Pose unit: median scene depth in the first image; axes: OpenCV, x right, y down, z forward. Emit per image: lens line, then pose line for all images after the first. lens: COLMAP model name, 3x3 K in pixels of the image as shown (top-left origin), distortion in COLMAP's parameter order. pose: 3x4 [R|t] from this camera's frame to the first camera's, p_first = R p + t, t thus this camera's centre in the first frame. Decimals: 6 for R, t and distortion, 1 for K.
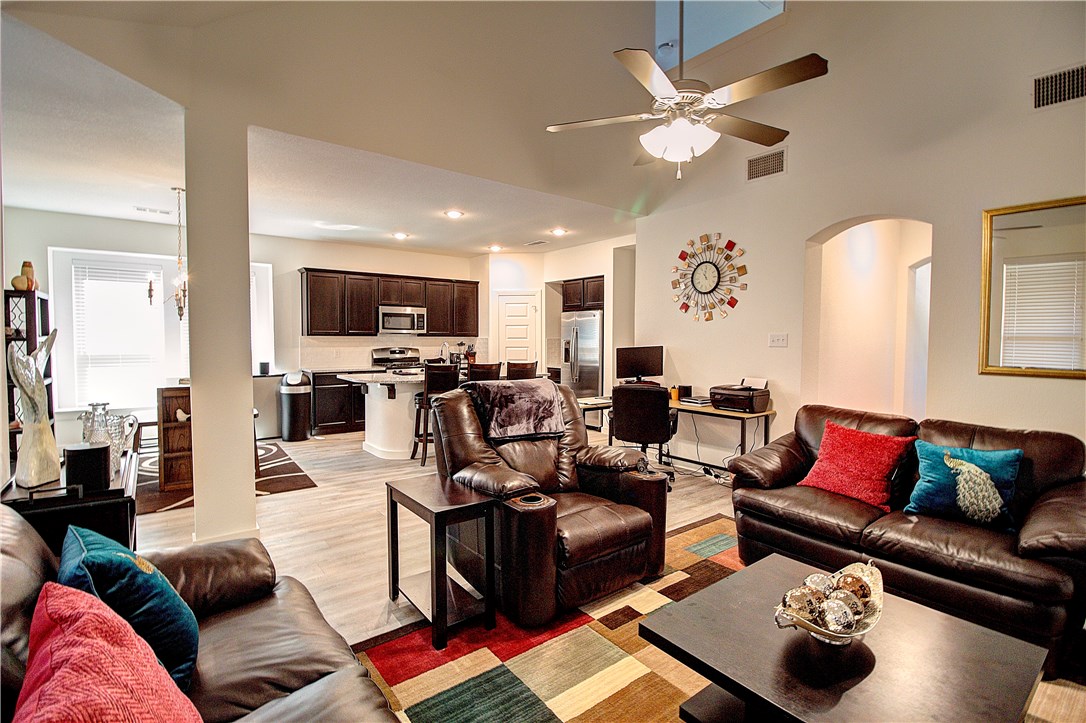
lens RADIAL K [[503.3, 0, 543.2], [0, 503.3, 354.3], [0, 0, 1]] dist [-0.003381, -0.000697]
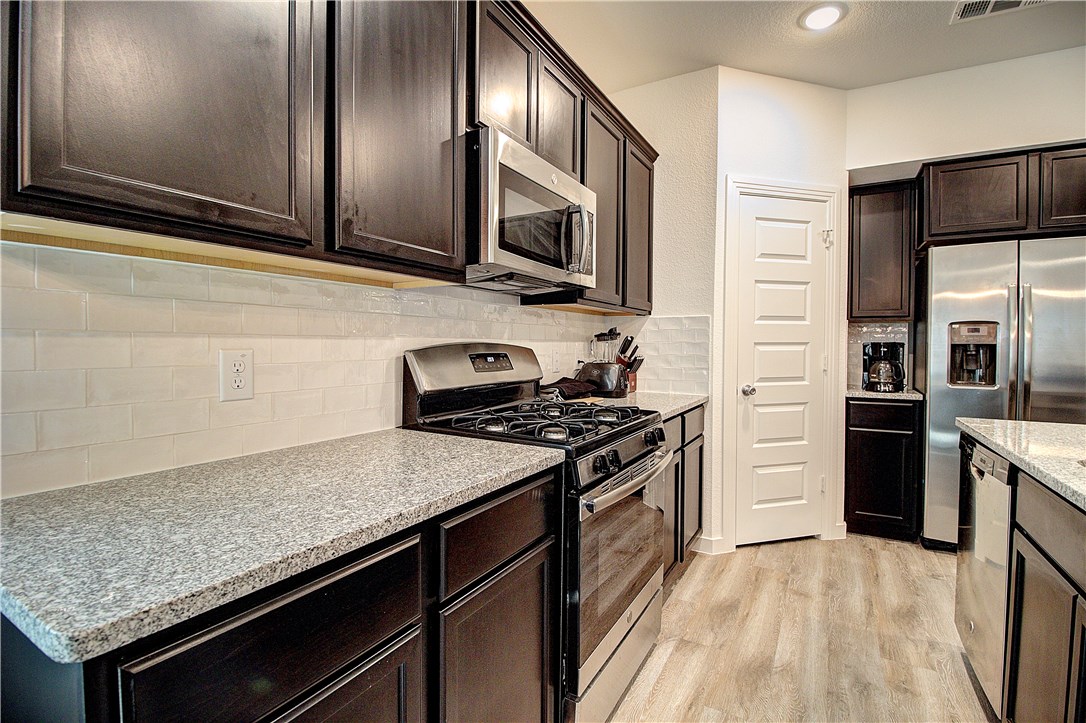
lens RADIAL K [[503.3, 0, 543.2], [0, 503.3, 354.3], [0, 0, 1]] dist [-0.003381, -0.000697]
pose [[0.923561, -0.005136, 0.383418, -0.375627], [0.009724, 0.999902, -0.010027, -0.005015], [-0.383329, 0.012989, 0.923521, 0.795902]]
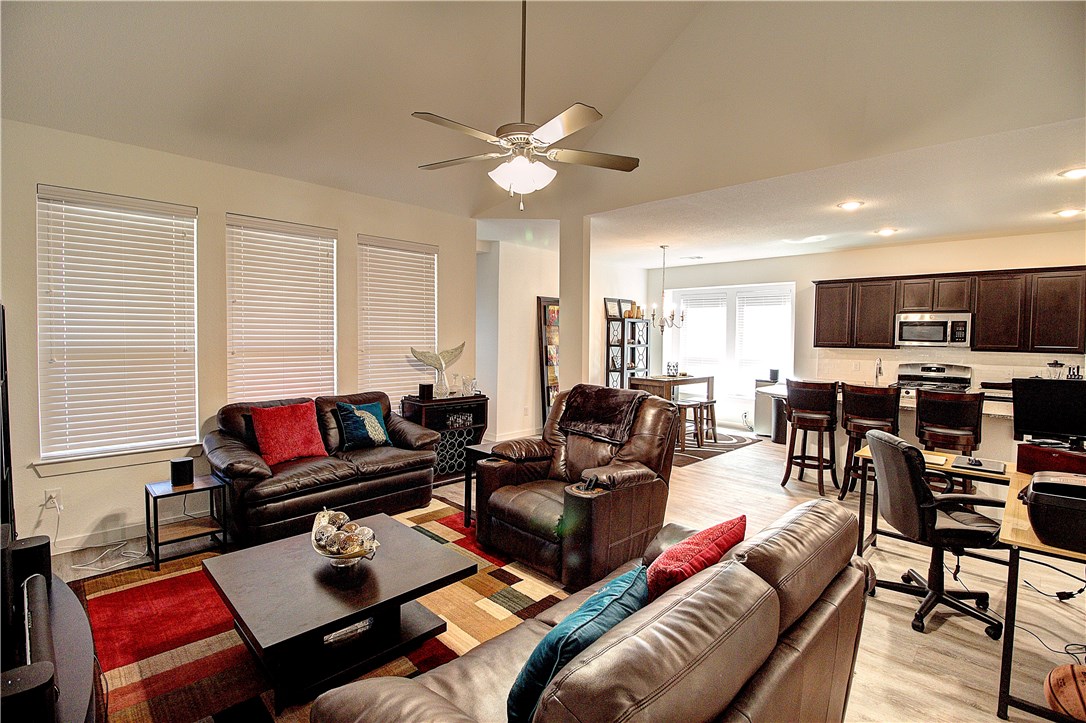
lens RADIAL K [[503.3, 0, 543.2], [0, 503.3, 354.3], [0, 0, 1]] dist [-0.003381, -0.000697]
pose [[0.132076, 0.033003, -0.990690, 0.441298], [-0.049615, 0.998413, 0.026646, -0.019948], [0.989997, 0.045634, 0.133504, 0.289313]]
